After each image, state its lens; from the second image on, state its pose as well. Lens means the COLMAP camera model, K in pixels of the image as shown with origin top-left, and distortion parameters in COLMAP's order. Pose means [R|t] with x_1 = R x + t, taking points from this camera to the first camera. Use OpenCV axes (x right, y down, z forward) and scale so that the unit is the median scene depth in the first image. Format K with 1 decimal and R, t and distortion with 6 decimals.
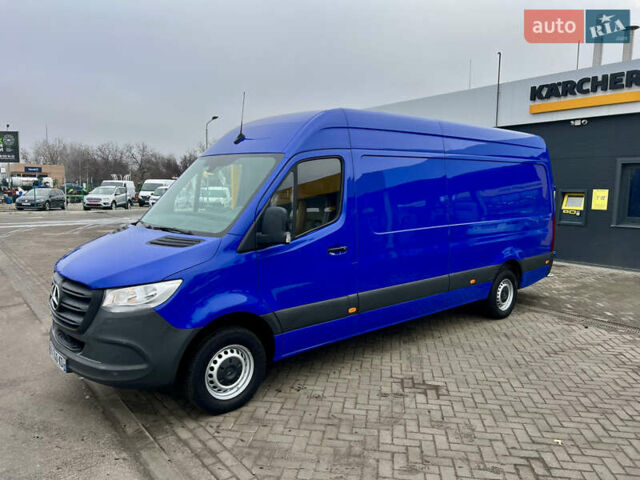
lens RADIAL K [[480.6, 0, 320.0], [0, 480.6, 240.0], [0, 0, 1]] dist [0.053337, -0.054305]
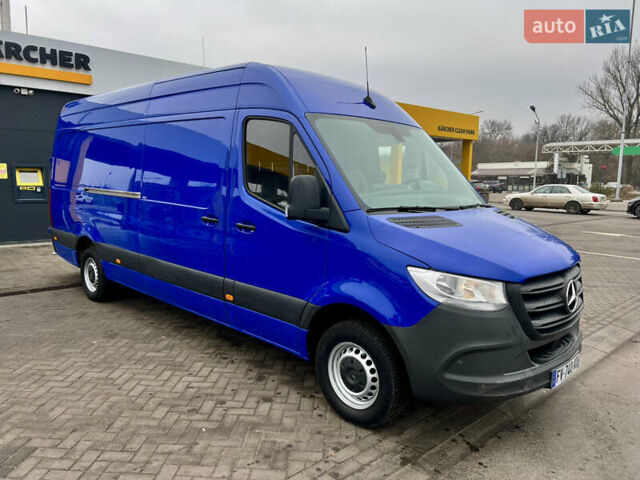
lens RADIAL K [[481.8, 0, 320.0], [0, 481.8, 240.0], [0, 0, 1]] dist [0.043432, -0.055882]
pose [[-0.081165, -0.147638, 0.985705, -1.246956], [0.098462, 0.982943, 0.155332, -0.136559], [-0.991825, 0.109662, -0.065244, 1.406203]]
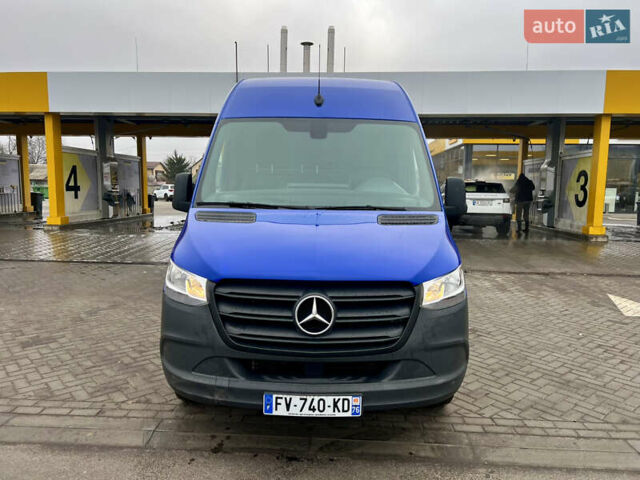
lens RADIAL K [[481.8, 0, 320.0], [0, 481.8, 240.0], [0, 0, 1]] dist [0.043432, -0.055882]
pose [[0.660431, -0.099140, 0.744313, -0.978487], [0.084977, 0.994746, 0.057096, -0.020554], [-0.746063, 0.025542, 0.665386, 0.534764]]
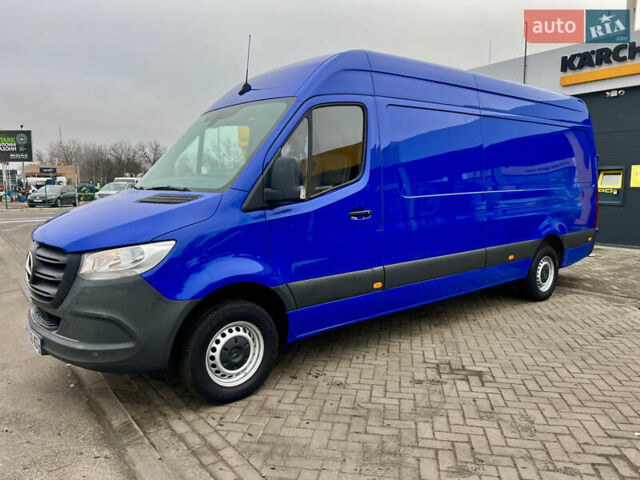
lens RADIAL K [[480.6, 0, 320.0], [0, 480.6, 240.0], [0, 0, 1]] dist [0.053337, -0.054305]
pose [[0.999534, -0.012631, -0.027772, -0.013041], [0.012699, 0.999917, 0.002303, 0.072554], [0.027740, -0.002655, 0.999612, 0.159624]]
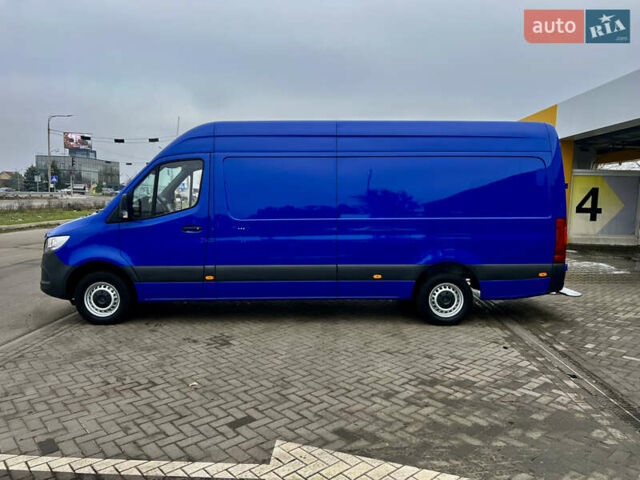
lens RADIAL K [[480.6, 0, 320.0], [0, 480.6, 240.0], [0, 0, 1]] dist [0.053337, -0.054305]
pose [[0.767219, 0.053967, -0.639111, 1.309451], [-0.074145, 0.997236, -0.004800, 0.034704], [0.637085, 0.051069, 0.769100, 0.225961]]
